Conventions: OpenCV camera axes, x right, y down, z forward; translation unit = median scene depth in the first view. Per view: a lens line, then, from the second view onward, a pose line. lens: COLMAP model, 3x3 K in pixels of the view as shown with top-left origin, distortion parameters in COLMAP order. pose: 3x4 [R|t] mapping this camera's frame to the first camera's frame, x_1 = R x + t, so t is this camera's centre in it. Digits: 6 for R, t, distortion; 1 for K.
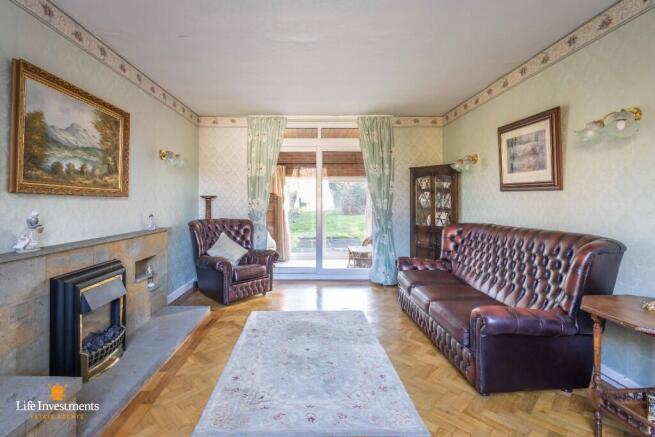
lens RADIAL K [[311.0, 0, 305.4], [0, 311.0, 196.0], [0, 0, 1]] dist [-0.002707, -0.000315]
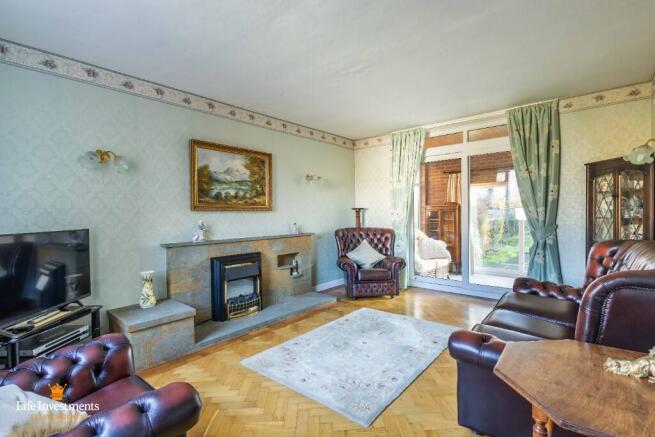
lens RADIAL K [[305.8, 0, 328.1], [0, 305.8, 215.0], [0, 0, 1]] dist [-0.000227, -0.000057]
pose [[0.762169, -0.007762, -0.647331, 0.578480], [0.026297, 0.999474, 0.018978, 0.001969], [0.646844, -0.031487, 0.761972, 0.069697]]
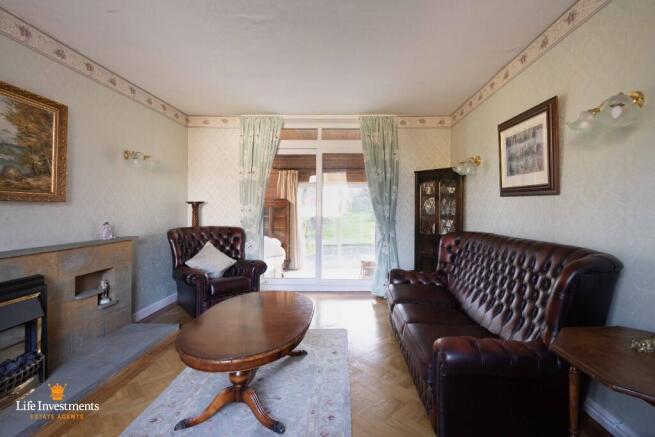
lens RADIAL K [[307.8, 0, 344.6], [0, 307.8, 205.8], [0, 0, 1]] dist [0.002496, -0.000359]
pose [[0.999998, 0.001032, 0.001668, 0.213642], [-0.001048, 0.999952, 0.009773, 0.003894], [-0.001658, -0.009774, 0.999951, 0.138285]]
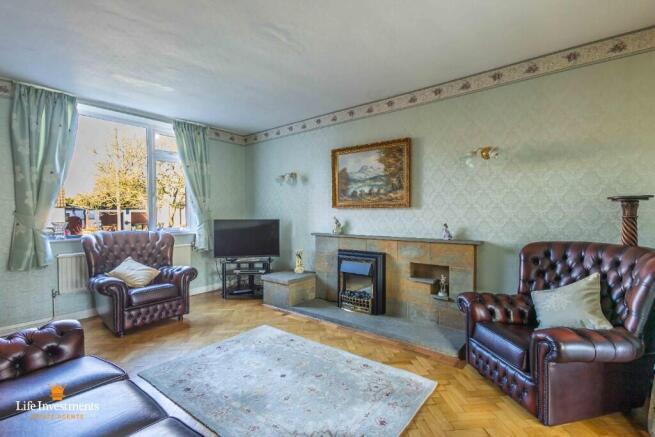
lens RADIAL K [[305.8, 0, 328.1], [0, 305.8, 215.0], [0, 0, 1]] dist [-0.000227, -0.000057]
pose [[-0.617136, 0.020062, -0.786601, 0.569482], [0.028401, 0.999591, 0.003212, 0.020665], [0.786344, -0.020358, -0.617454, 1.518649]]
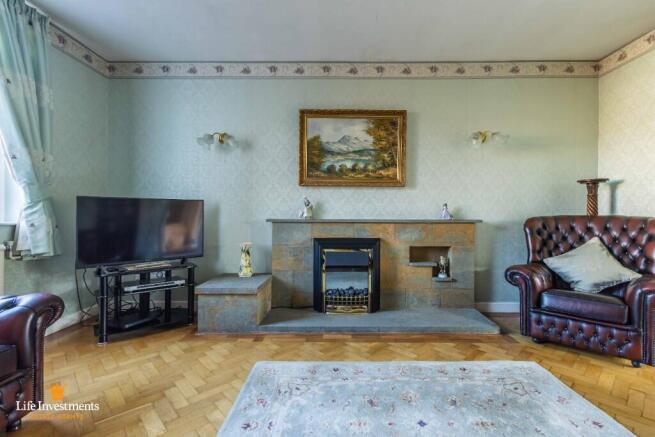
lens RADIAL K [[304.6, 0, 341.1], [0, 304.6, 212.2], [0, 0, 1]] dist [0.004281, -0.000106]
pose [[0.007327, 0.002576, -0.999970, 0.520951], [0.017520, 0.999843, 0.002704, 0.089698], [0.999820, -0.017540, 0.007281, 0.778854]]
